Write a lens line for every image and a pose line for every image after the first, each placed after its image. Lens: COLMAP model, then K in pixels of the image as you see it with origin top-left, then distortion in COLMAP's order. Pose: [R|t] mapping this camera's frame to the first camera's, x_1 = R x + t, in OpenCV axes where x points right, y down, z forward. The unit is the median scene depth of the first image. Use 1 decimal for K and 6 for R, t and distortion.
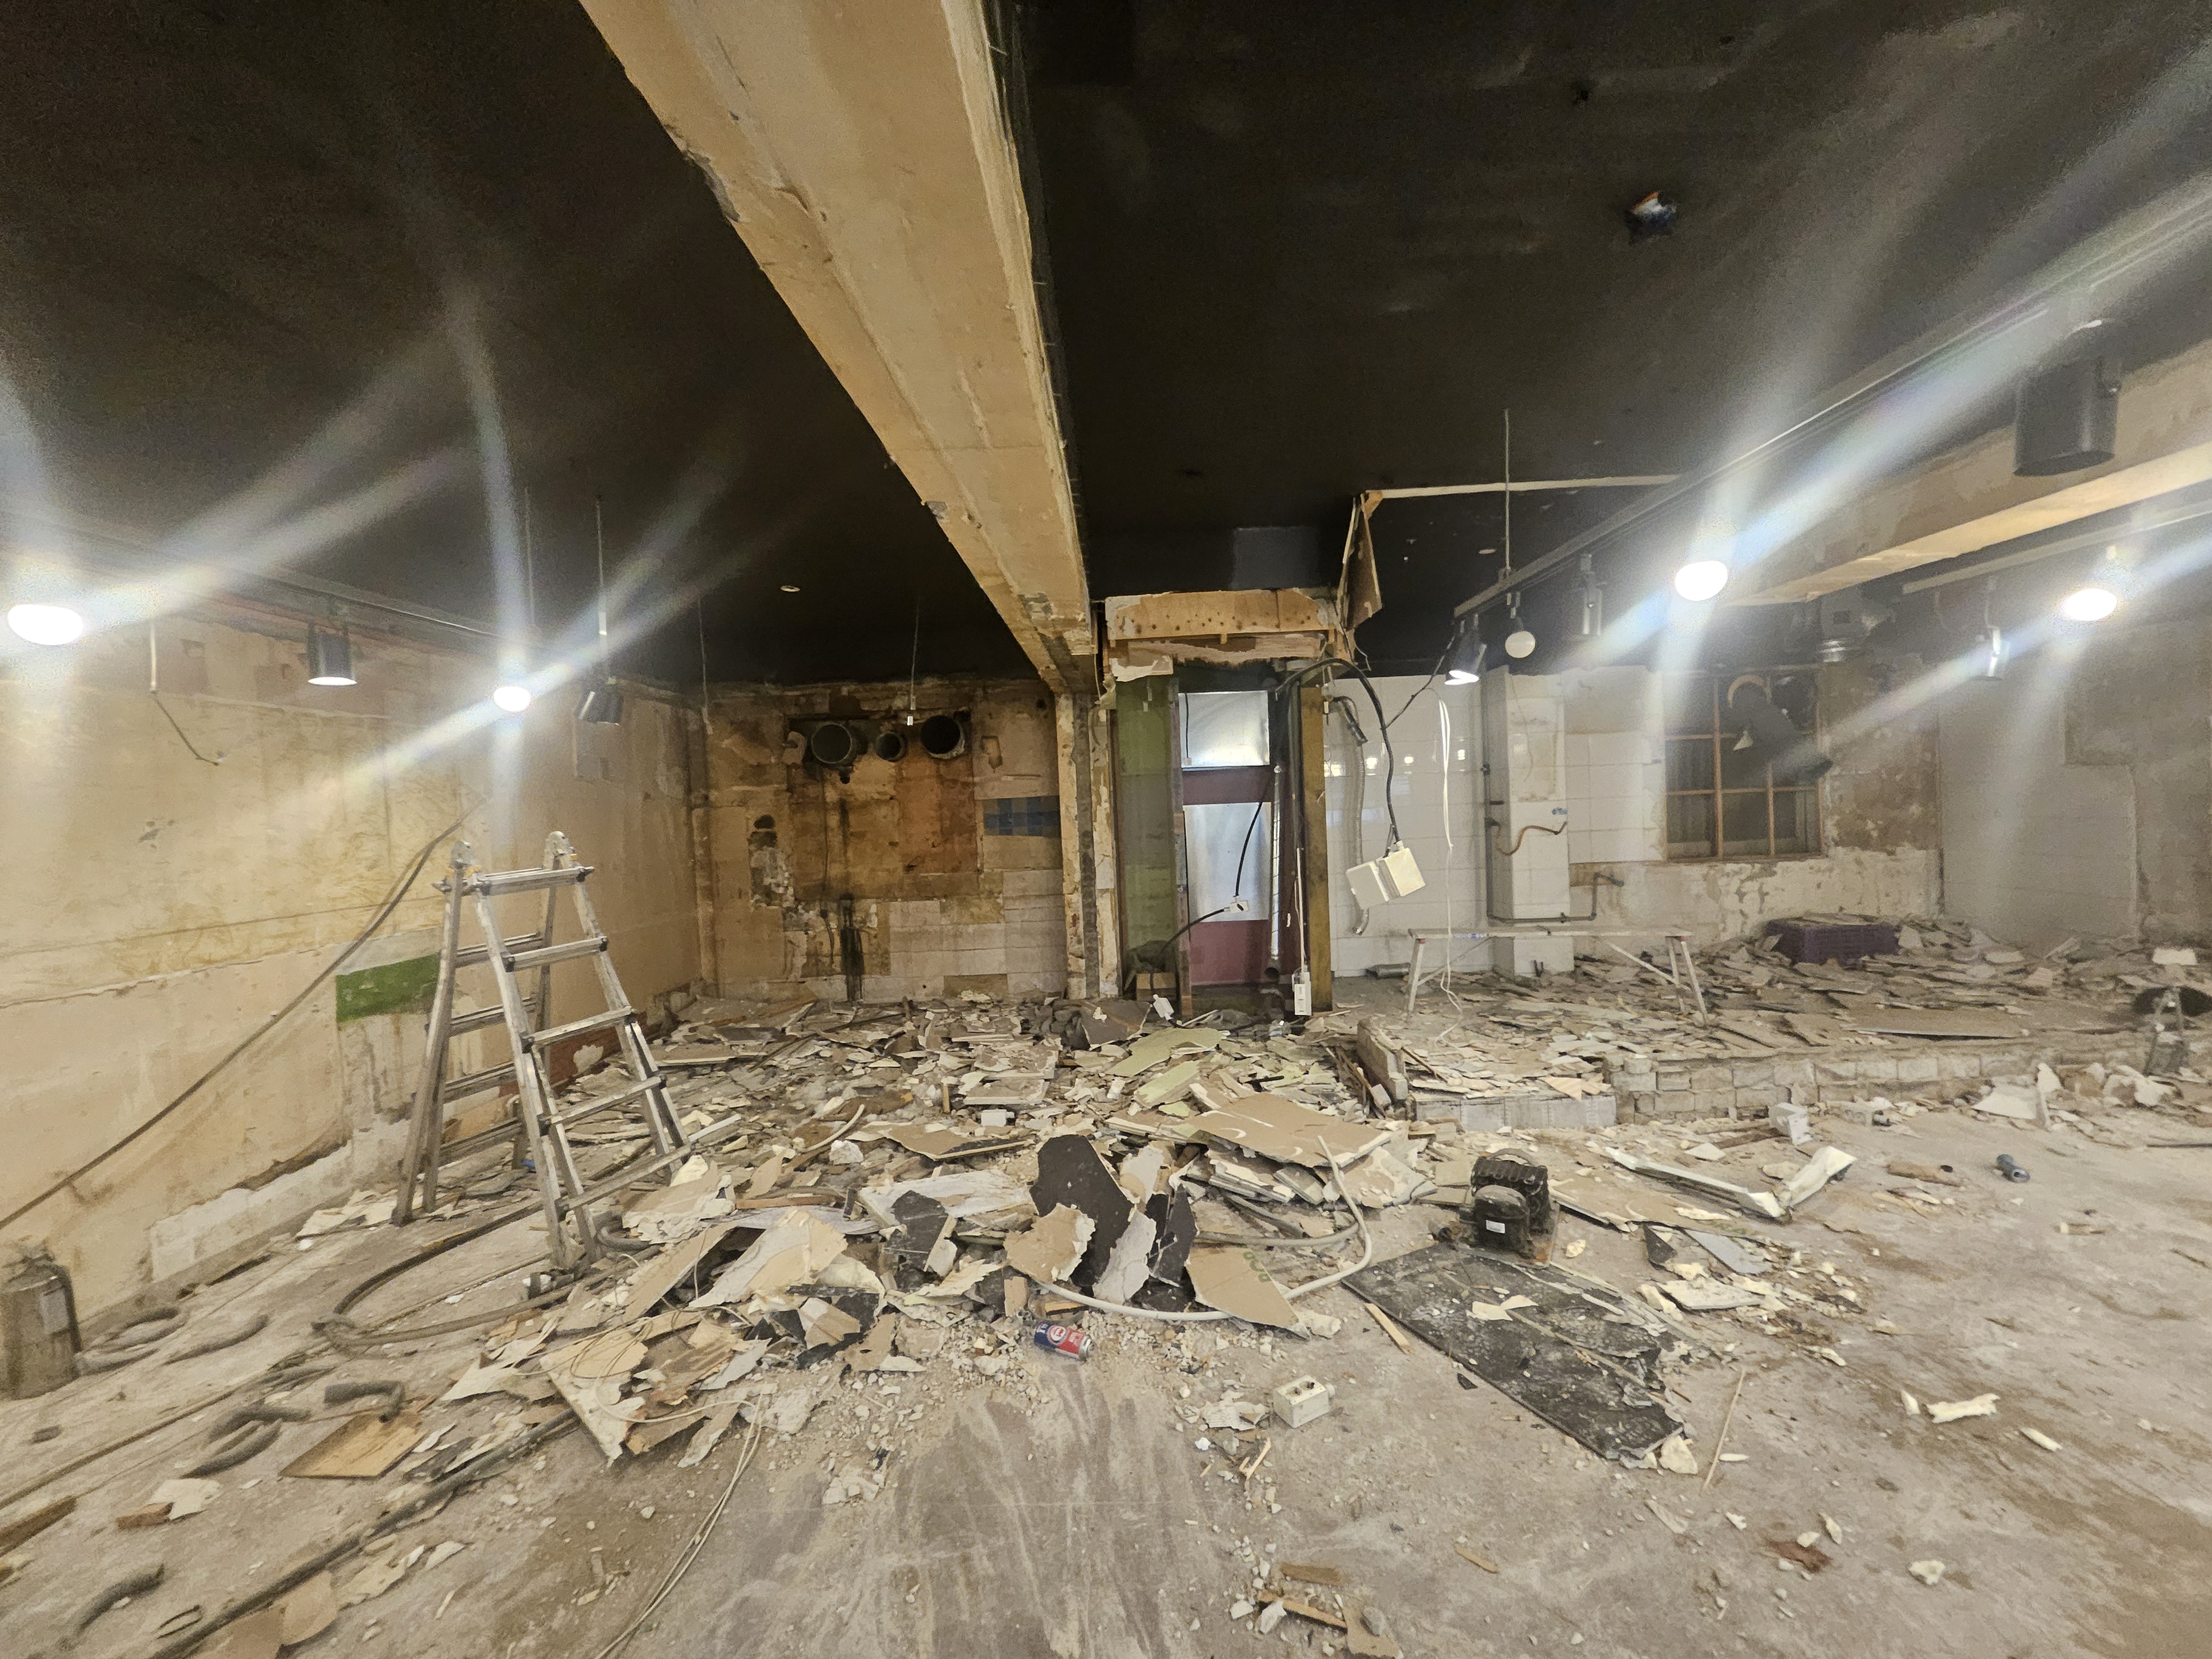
lens RADIAL K [[863.9, 0, 1111.1], [0, 863.9, 826.4], [0, 0, 1]] dist [-0.008810, 0.001868]
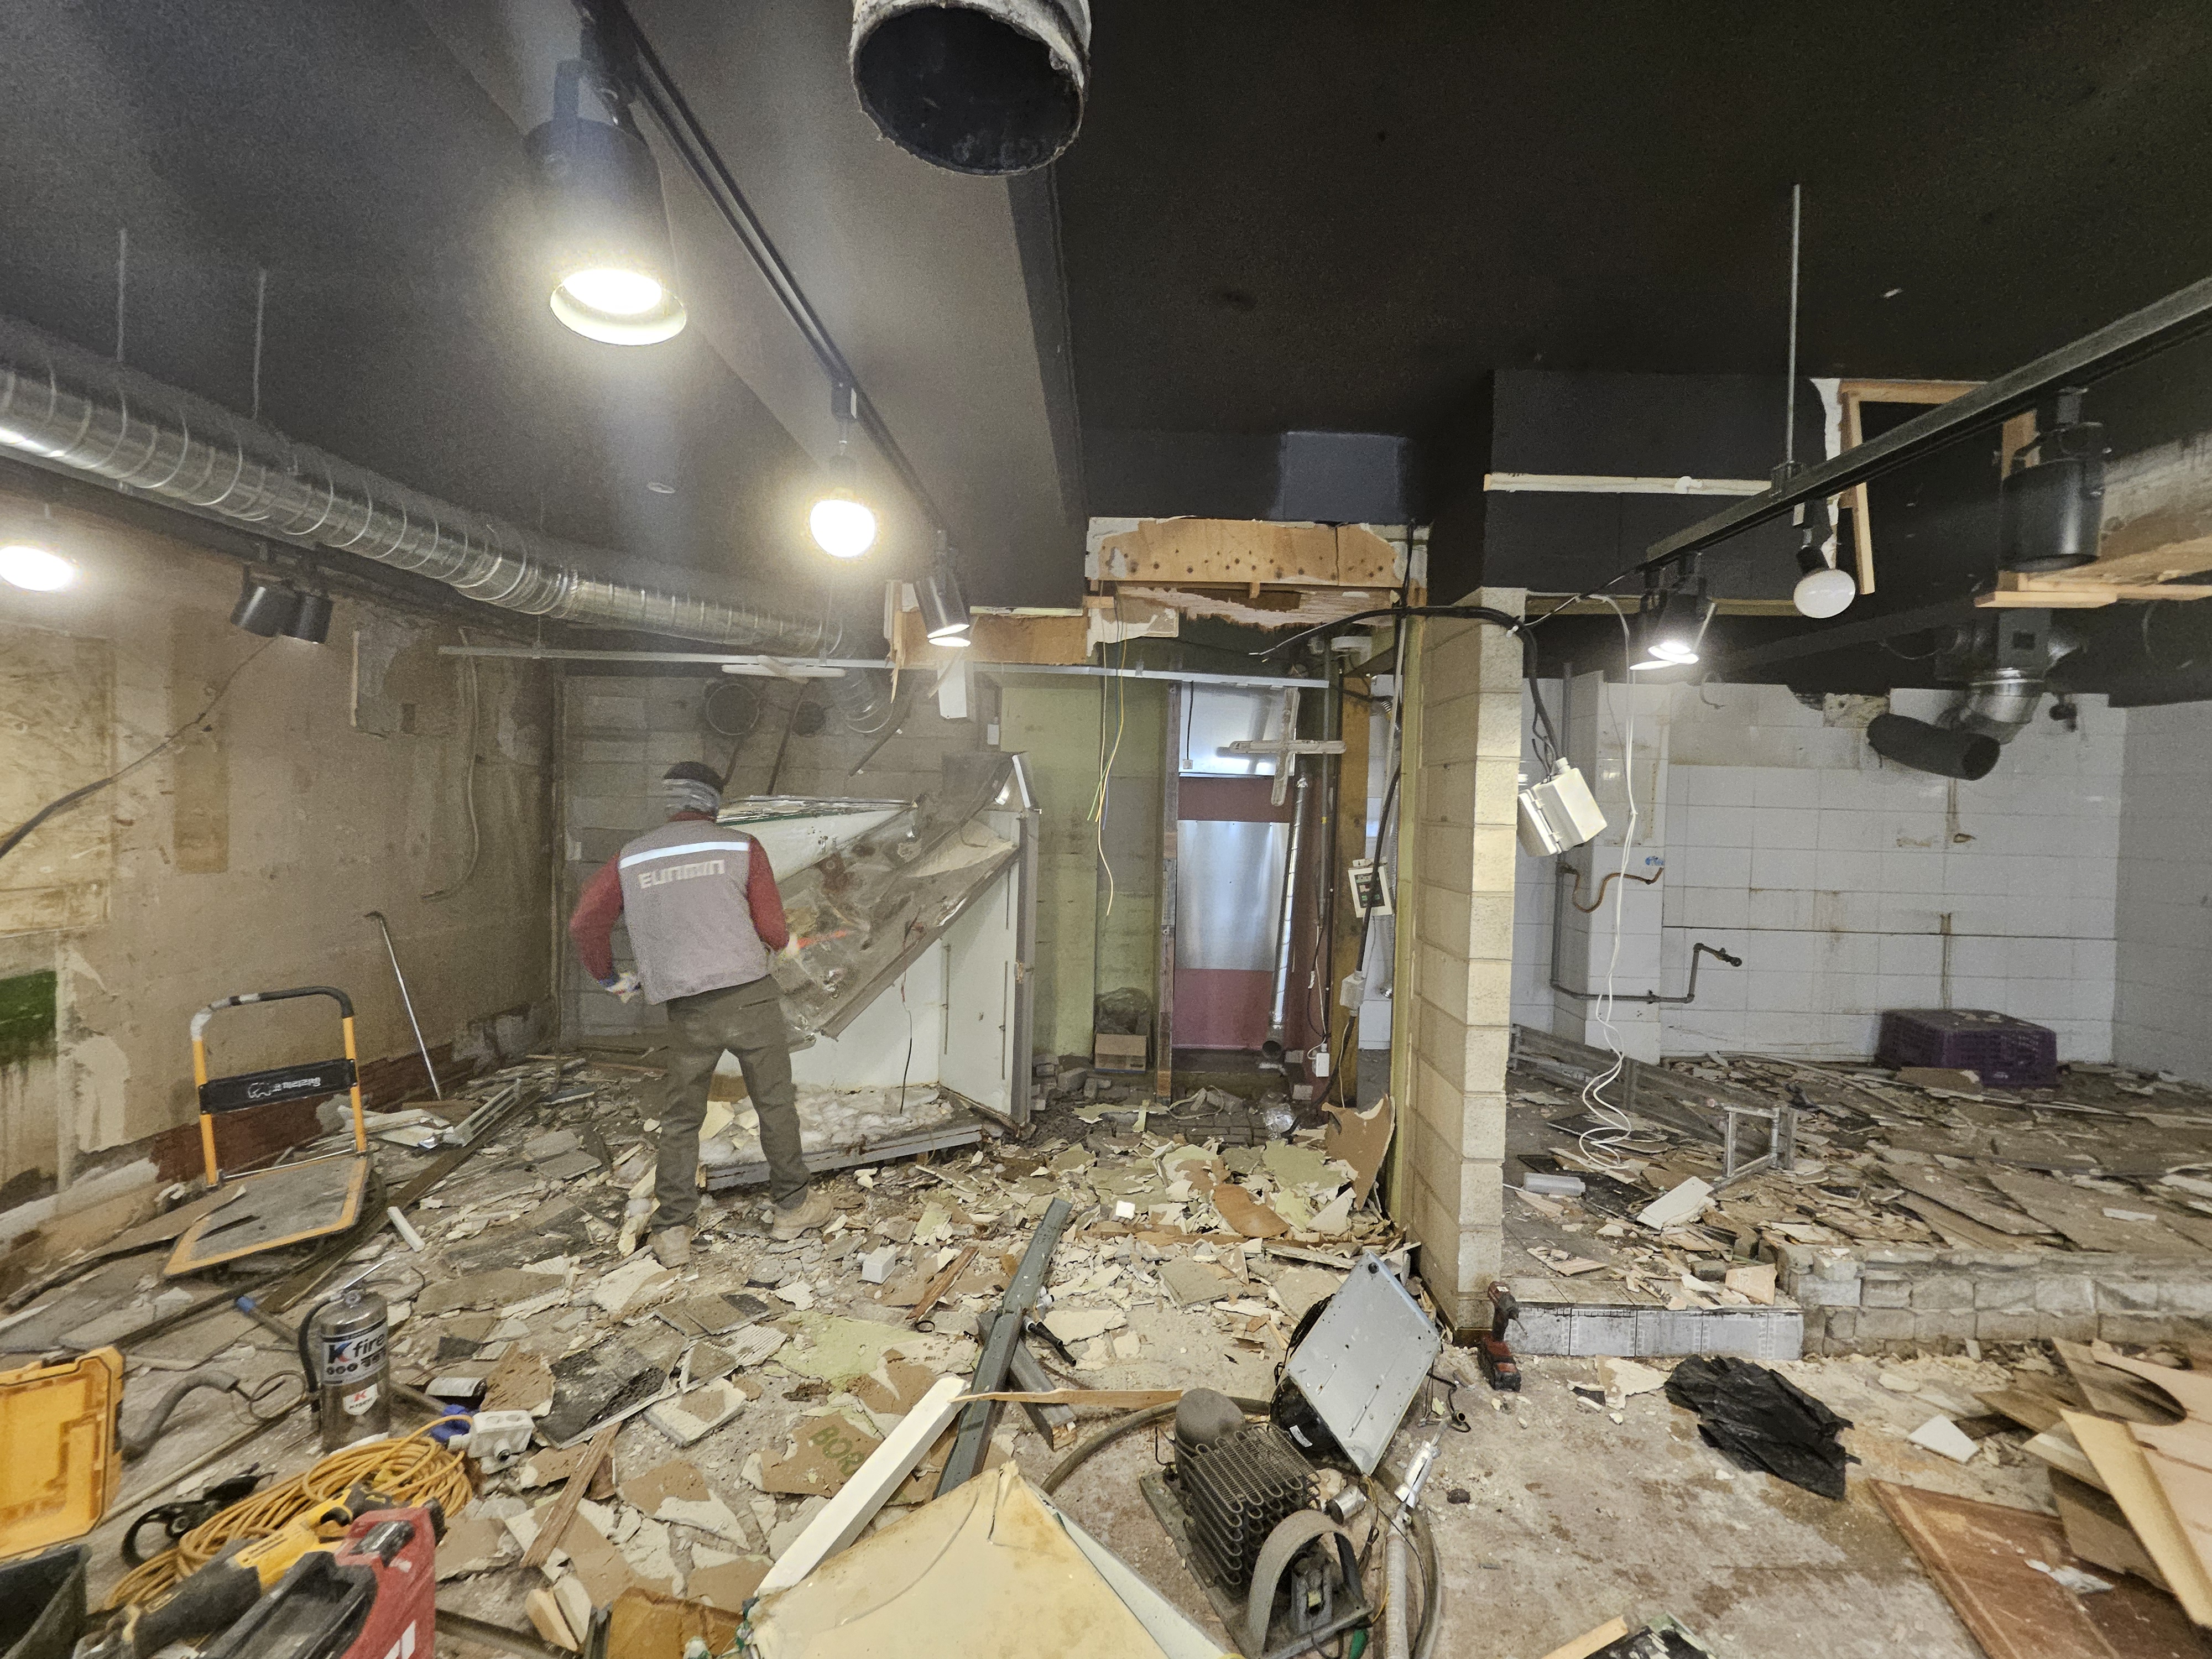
lens RADIAL K [[863.9, 0, 1112.0], [0, 863.9, 817.8], [0, 0, 1]] dist [-0.008810, 0.001868]
pose [[0.997473, 0.069678, 0.013886, 0.021219], [-0.069566, 0.997542, -0.008408, -0.024126], [-0.014438, 0.007421, 0.999868, 0.342219]]
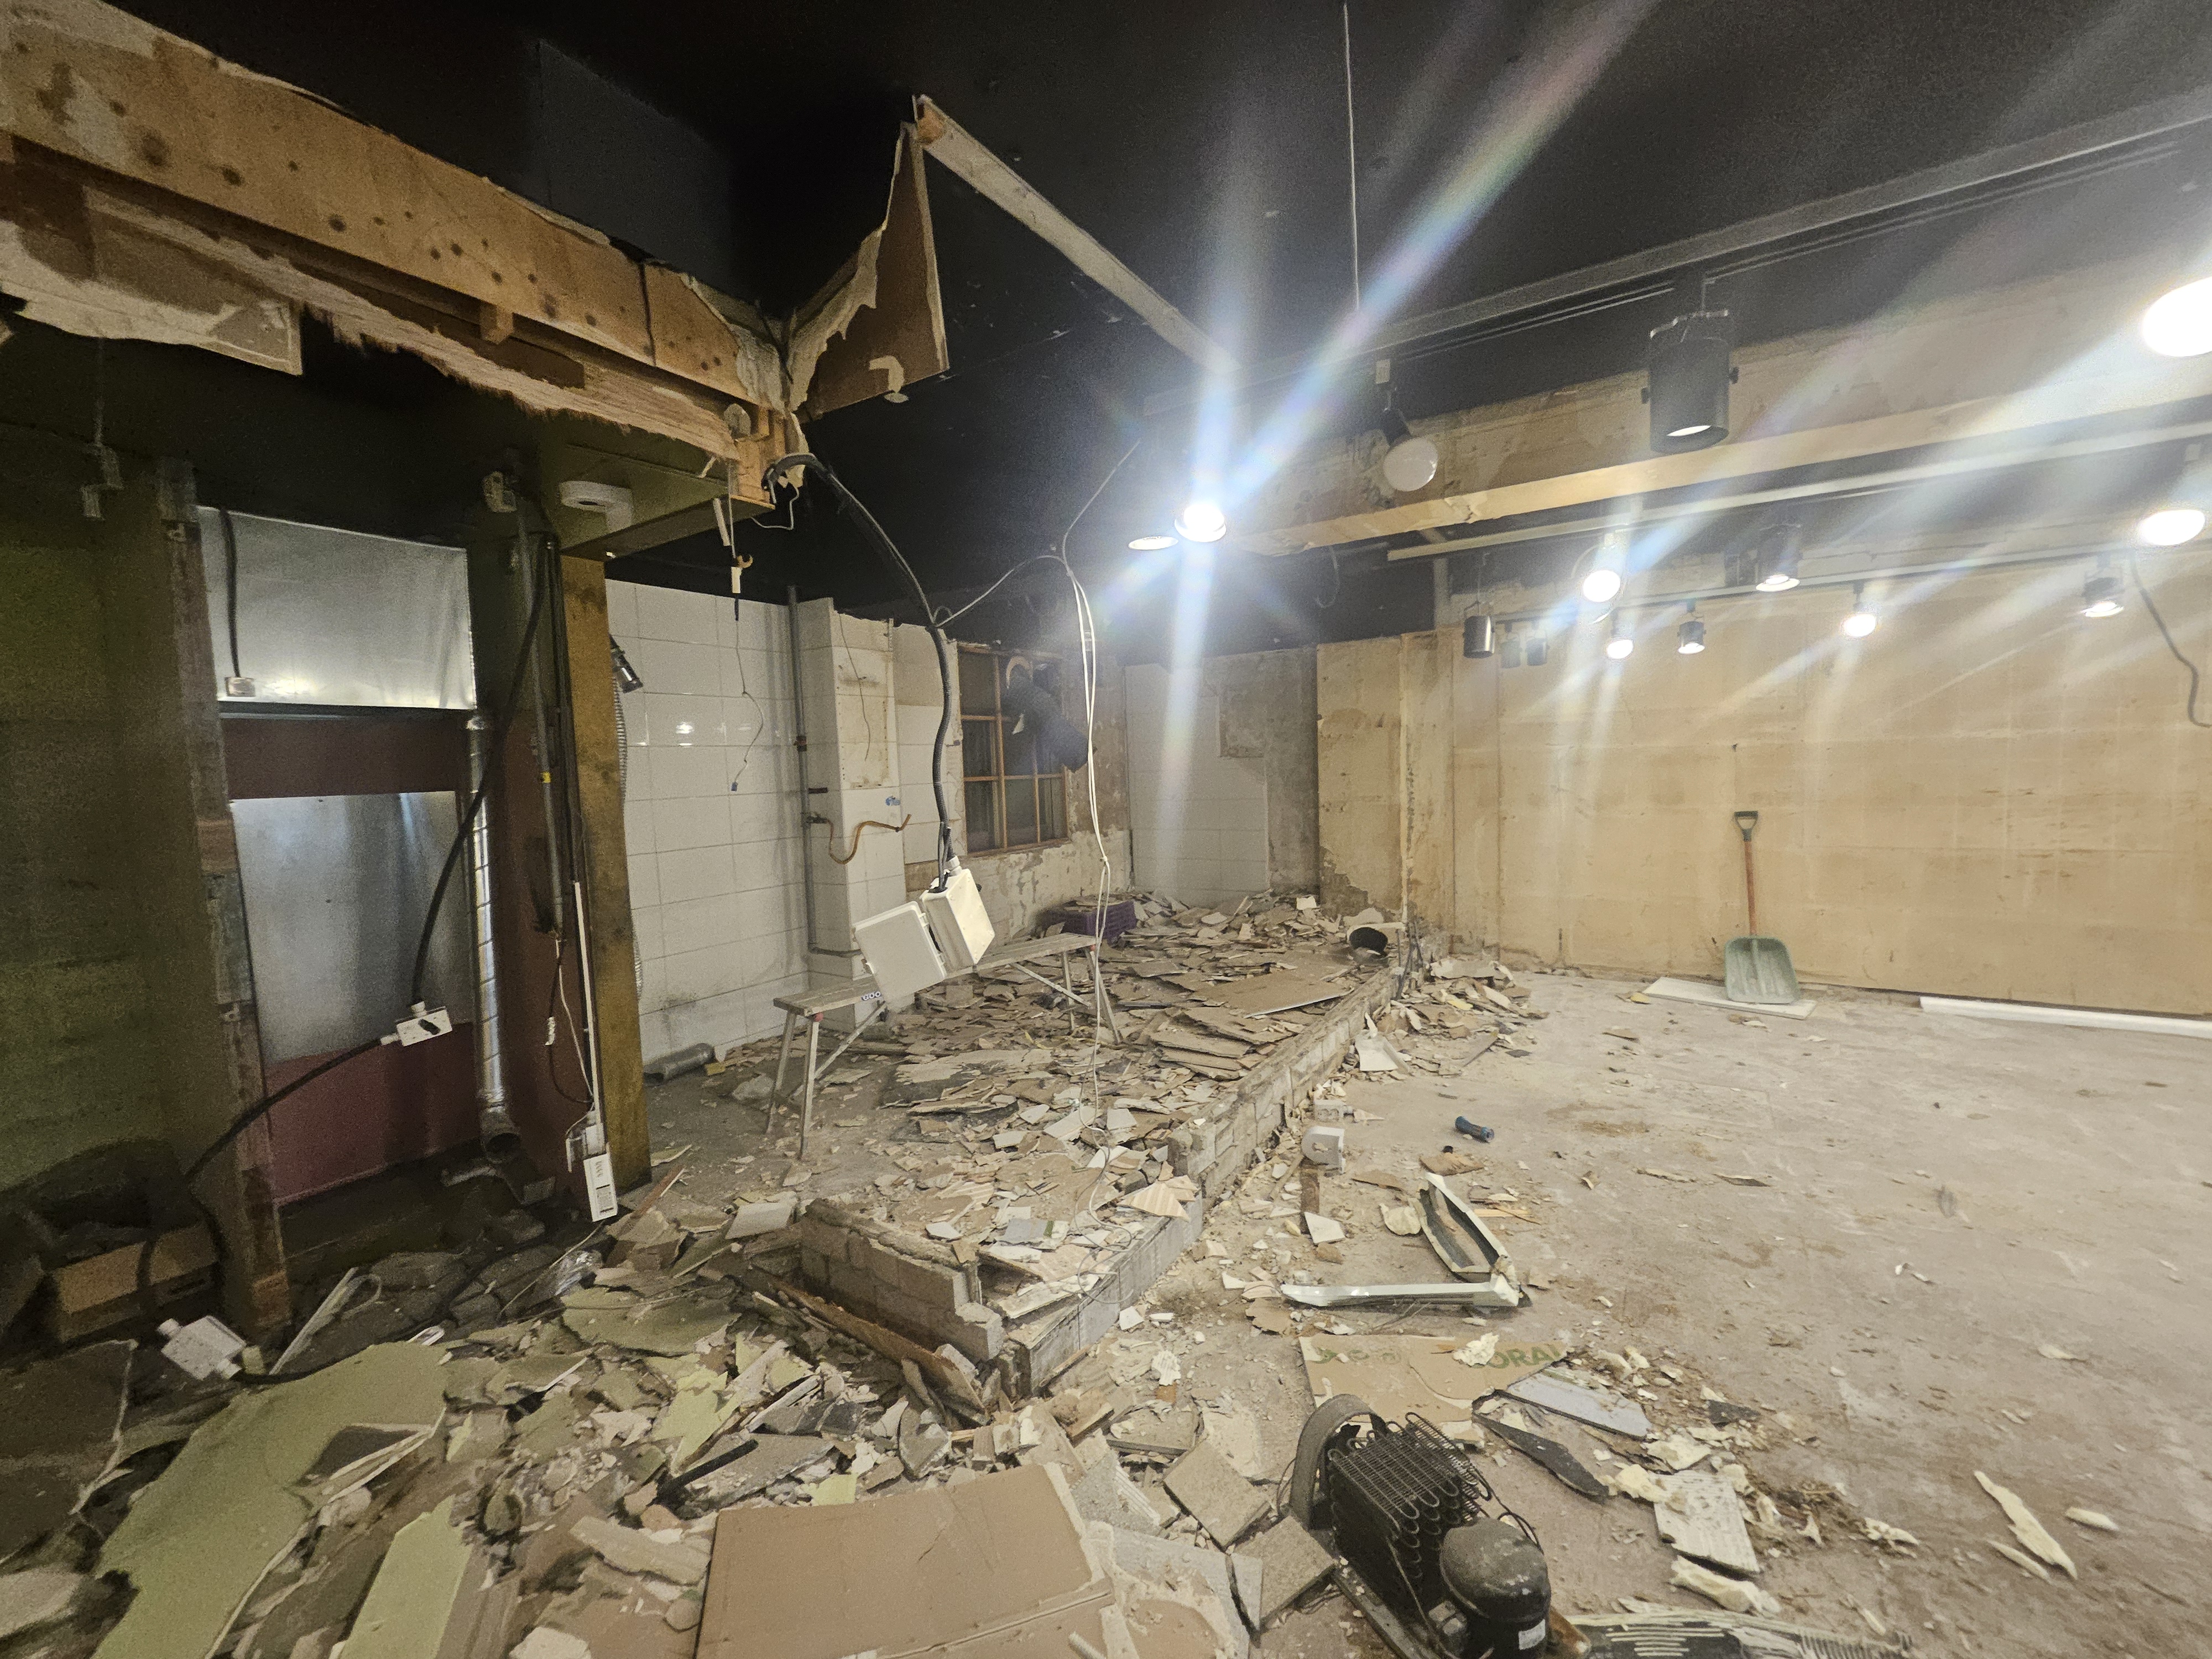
lens RADIAL K [[863.9, 0, 1108.6], [0, 863.9, 826.8], [0, 0, 1]] dist [-0.008810, 0.001868]
pose [[0.527270, -0.040092, 0.848751, -0.051319], [0.037731, 0.999006, 0.023749, -0.009001], [-0.848860, 0.019502, 0.528259, 0.657237]]
